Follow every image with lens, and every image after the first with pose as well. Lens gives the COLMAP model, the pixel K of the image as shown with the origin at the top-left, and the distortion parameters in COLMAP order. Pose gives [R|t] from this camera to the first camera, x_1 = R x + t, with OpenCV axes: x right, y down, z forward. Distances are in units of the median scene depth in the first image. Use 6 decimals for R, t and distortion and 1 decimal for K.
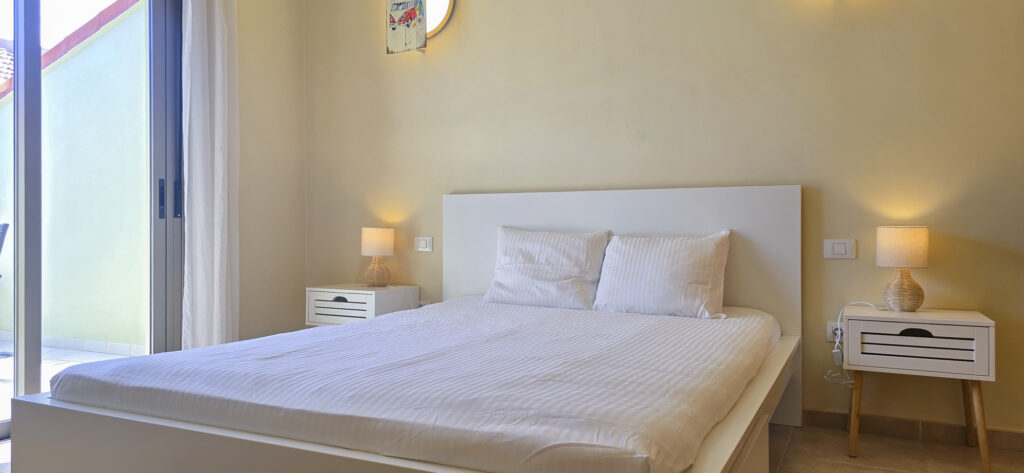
lens RADIAL K [[693.5, 0, 507.1], [0, 693.5, 233.0], [0, 0, 1]] dist [0.042477, -0.024815]
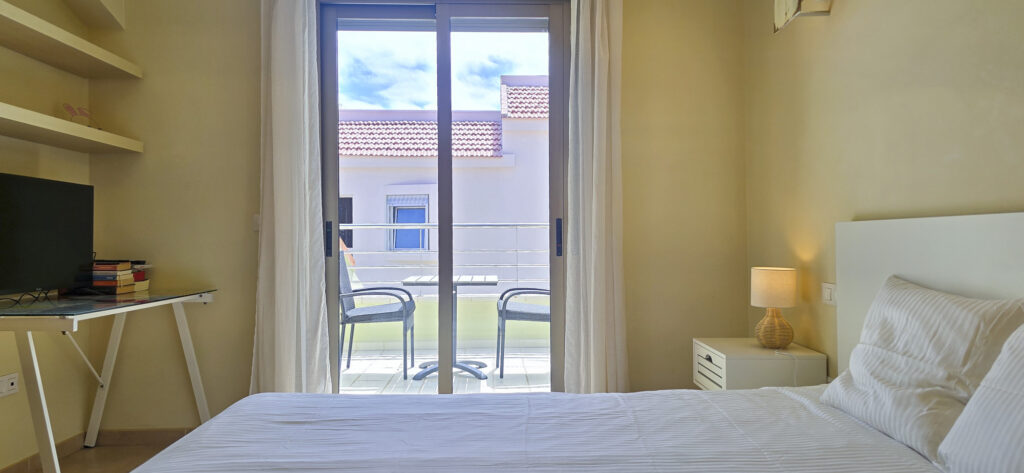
lens RADIAL K [[693.5, 0, 521.8], [0, 693.5, 235.8], [0, 0, 1]] dist [0.042477, -0.024815]
pose [[0.476300, -0.010529, -0.879220, 0.387811], [0.003365, 0.999943, -0.010151, -0.040866], [0.879276, 0.001877, 0.476308, 0.460891]]
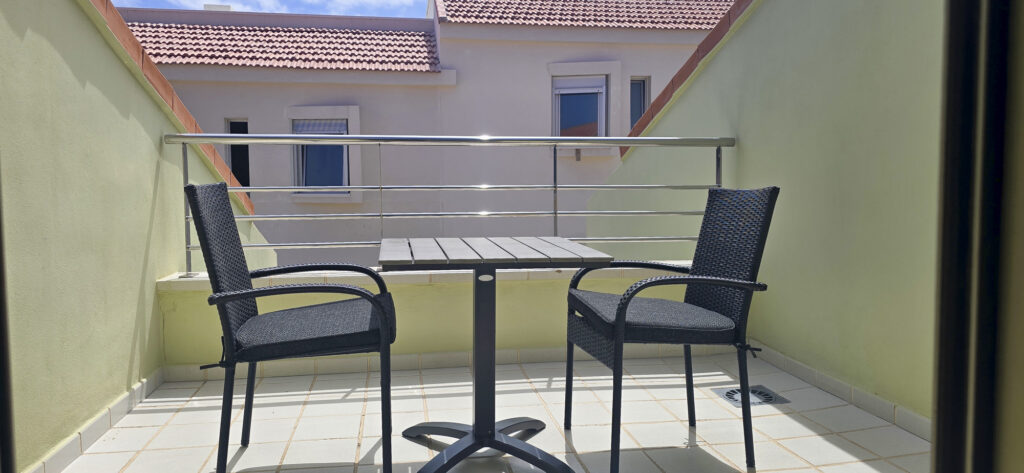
lens RADIAL K [[693.5, 0, 504.7], [0, 693.5, 232.6], [0, 0, 1]] dist [0.042477, -0.024815]
pose [[0.570517, 0.056156, -0.819364, -0.520258], [0.002914, 0.997515, 0.070394, -0.021216], [0.821281, -0.042548, 0.568935, 0.701941]]
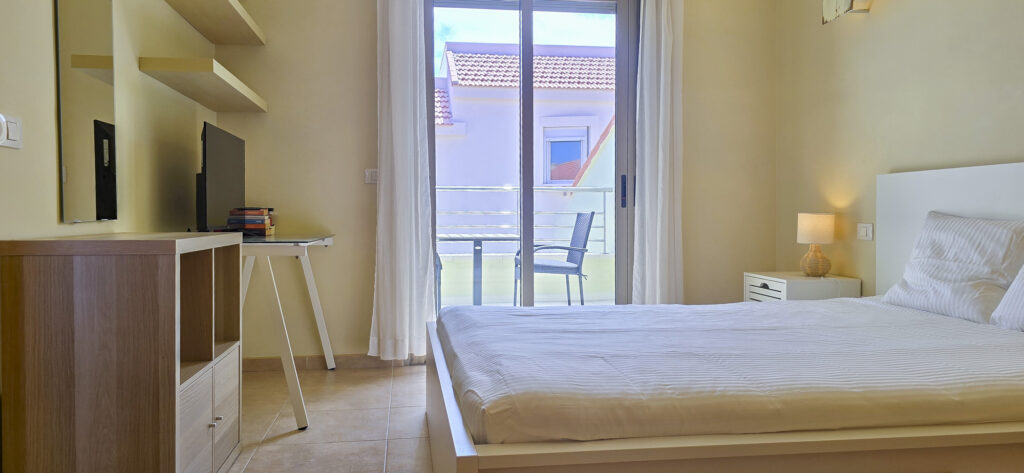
lens RADIAL K [[720.2, 0, 519.0], [0, 720.2, 232.4], [0, 0, 1]] dist [0.032691, -0.012119]
pose [[0.575628, 0.017496, -0.817525, 0.430663], [0.001161, 0.999753, 0.022213, -0.004864], [0.817711, -0.013735, 0.575465, 0.127210]]
